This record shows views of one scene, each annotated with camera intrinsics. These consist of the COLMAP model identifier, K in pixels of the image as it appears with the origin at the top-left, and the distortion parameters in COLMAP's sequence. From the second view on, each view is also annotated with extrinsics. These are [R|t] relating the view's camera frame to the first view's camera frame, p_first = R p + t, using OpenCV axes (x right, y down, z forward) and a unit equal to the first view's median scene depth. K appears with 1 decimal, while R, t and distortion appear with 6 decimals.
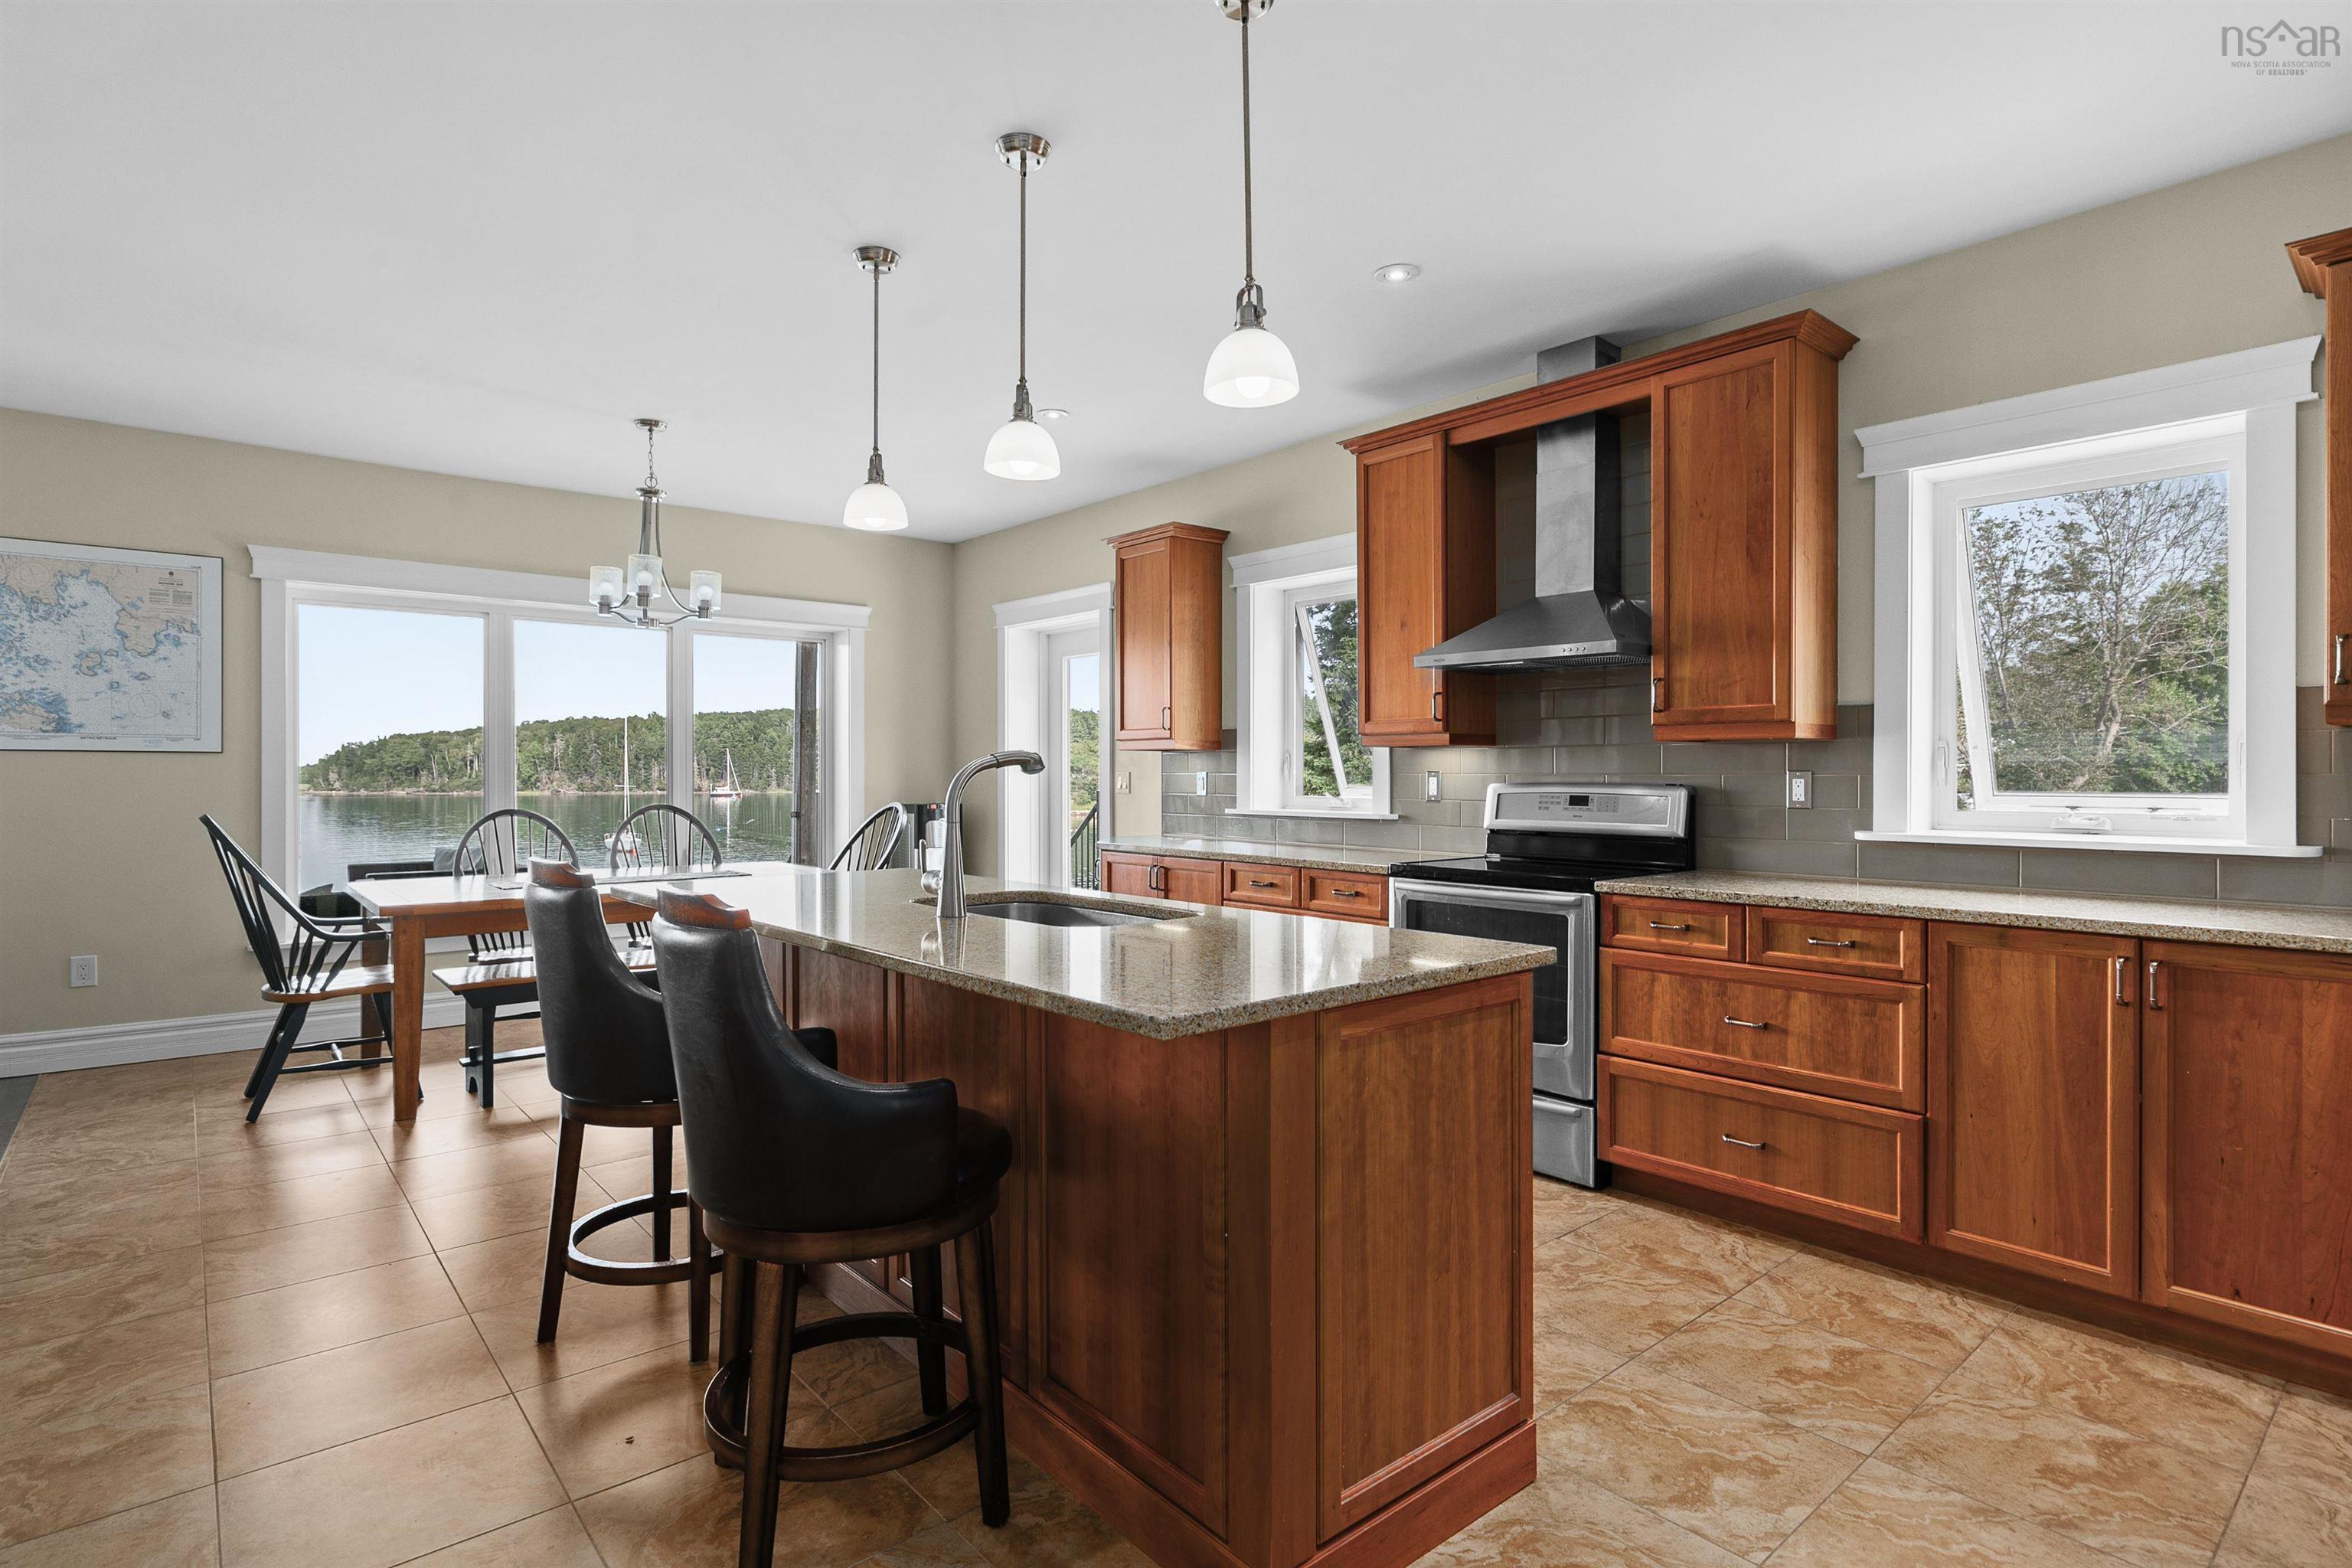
lens RADIAL K [[1215.6, 0, 1187.8], [0, 1215.6, 774.3], [0, 0, 1]] dist [-0.006188, 0.000707]
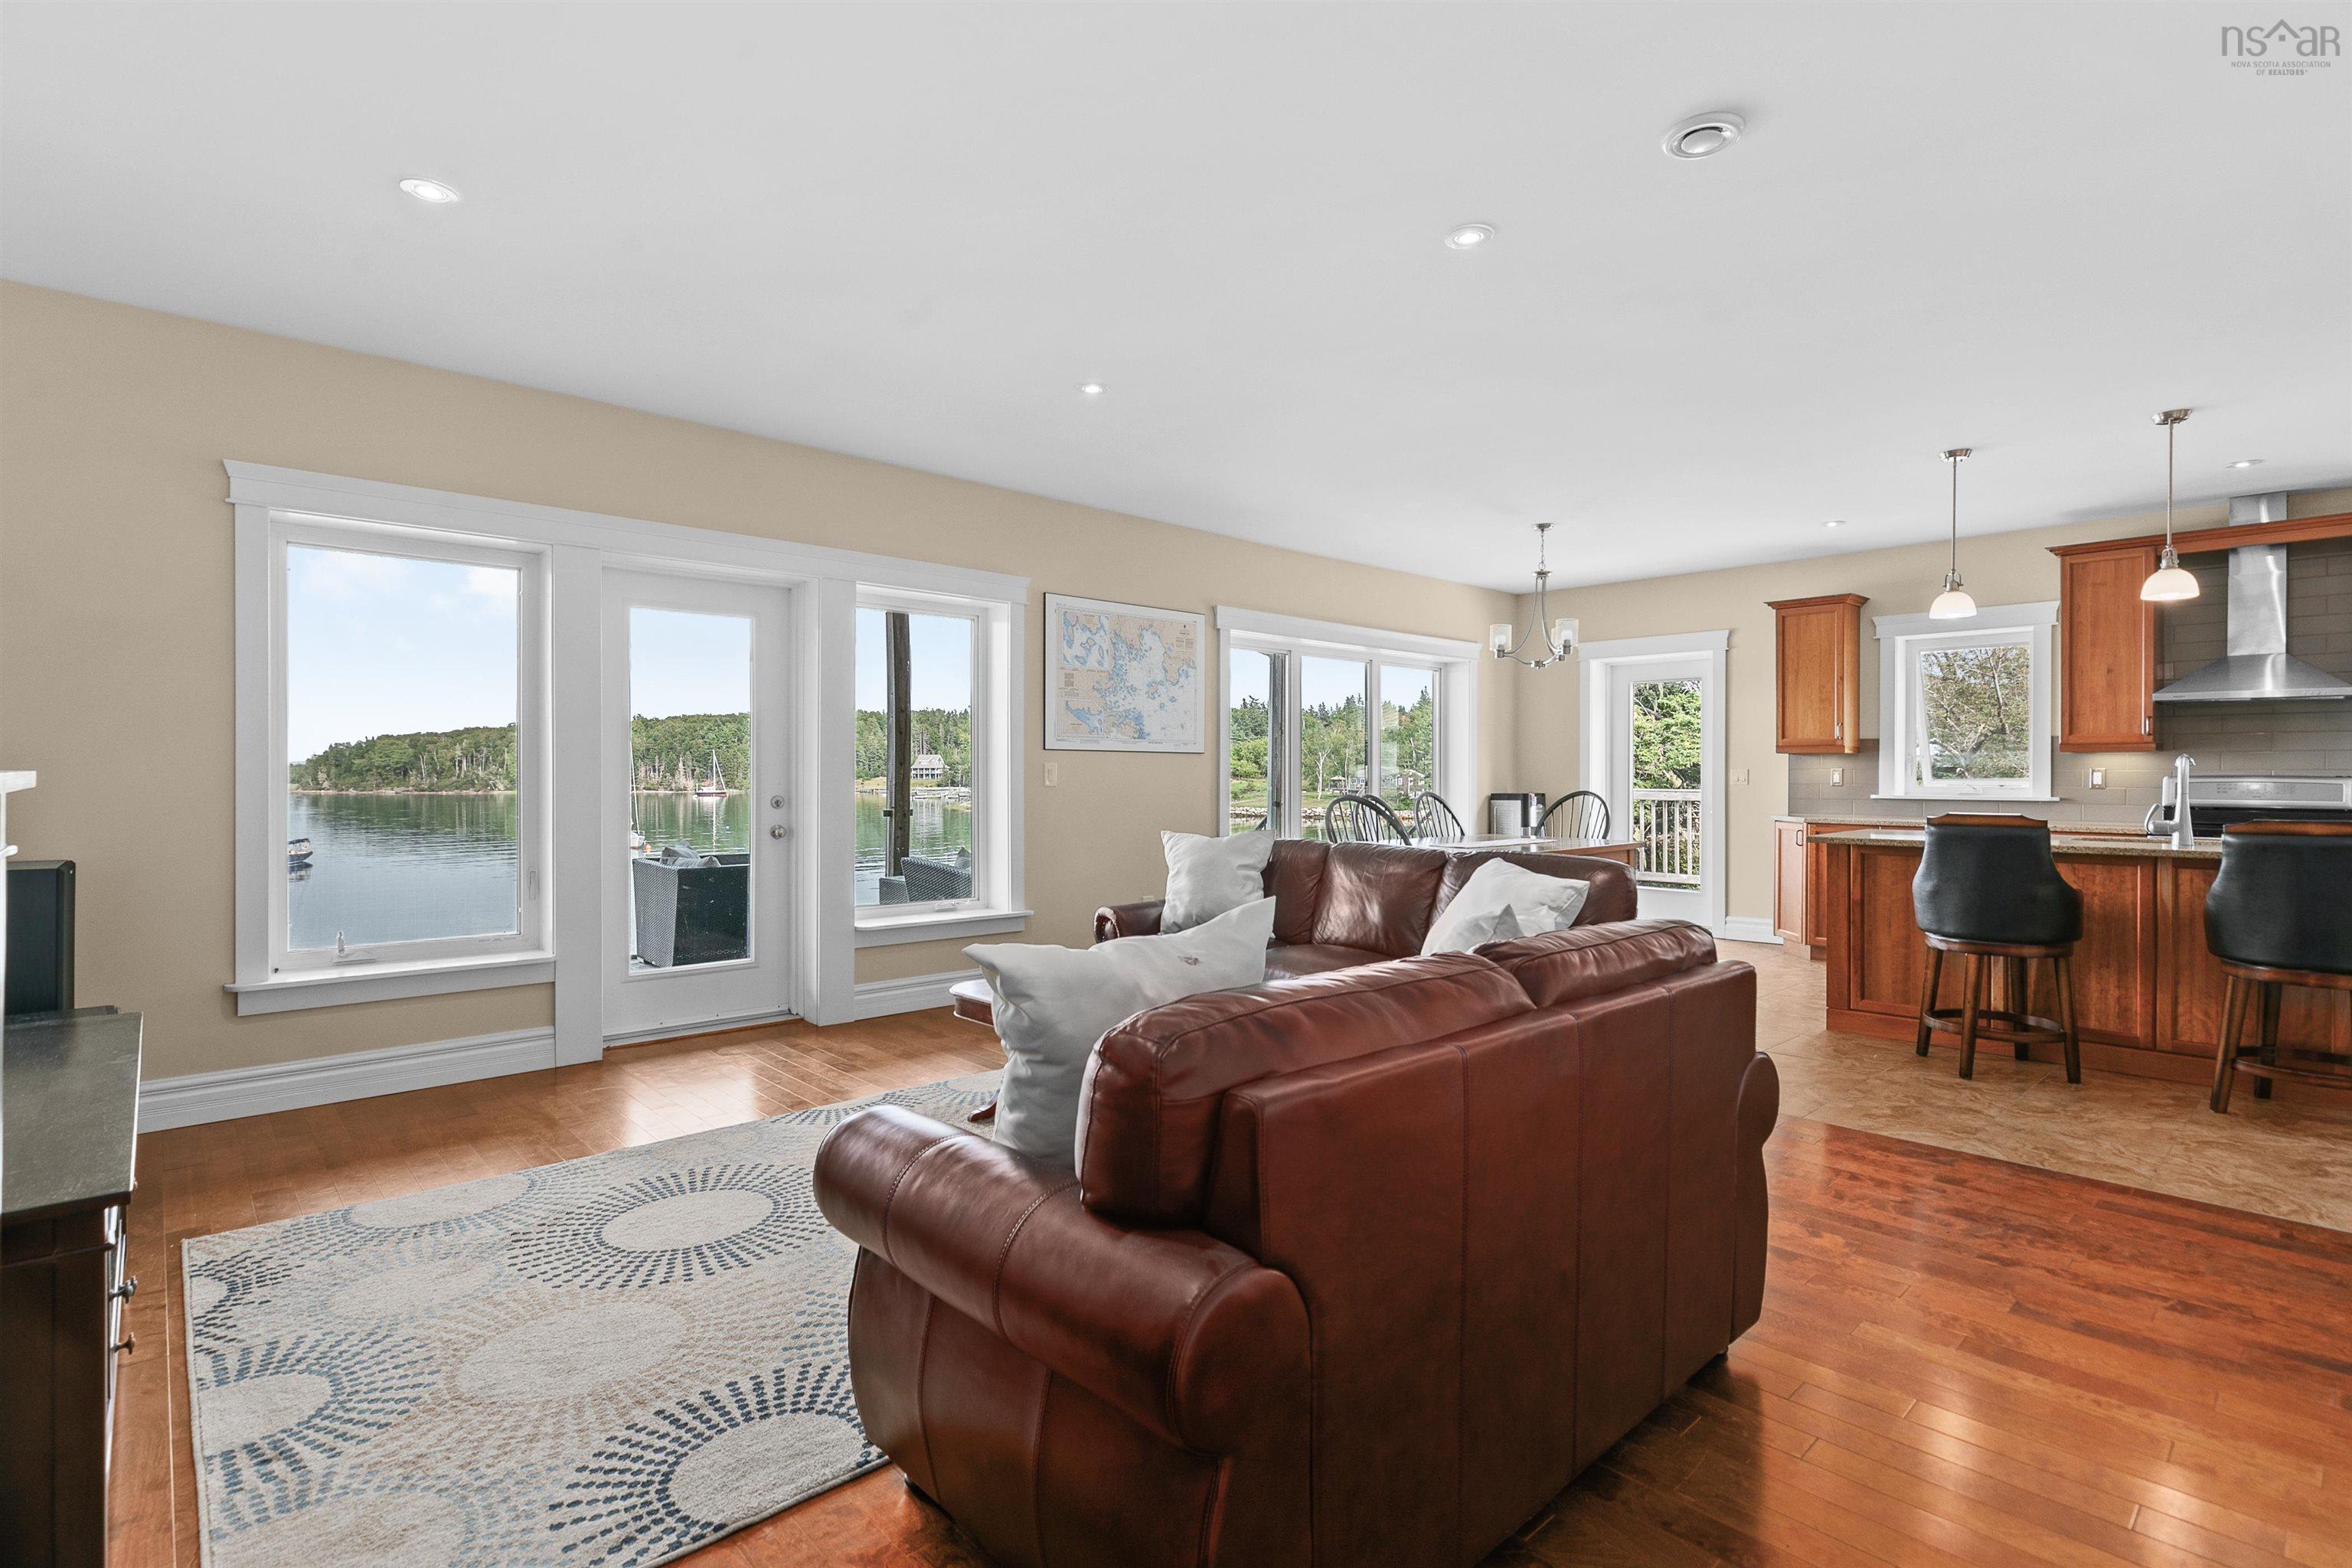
lens RADIAL K [[1152.9, 0, 1191.2], [0, 1152.9, 780.8], [0, 0, 1]] dist [0.000744, 0.000147]
pose [[0.999386, 0.001898, 0.034982, -0.889763], [-0.002053, 0.999988, 0.004392, 0.008349], [-0.034973, -0.004461, 0.999378, -0.347746]]
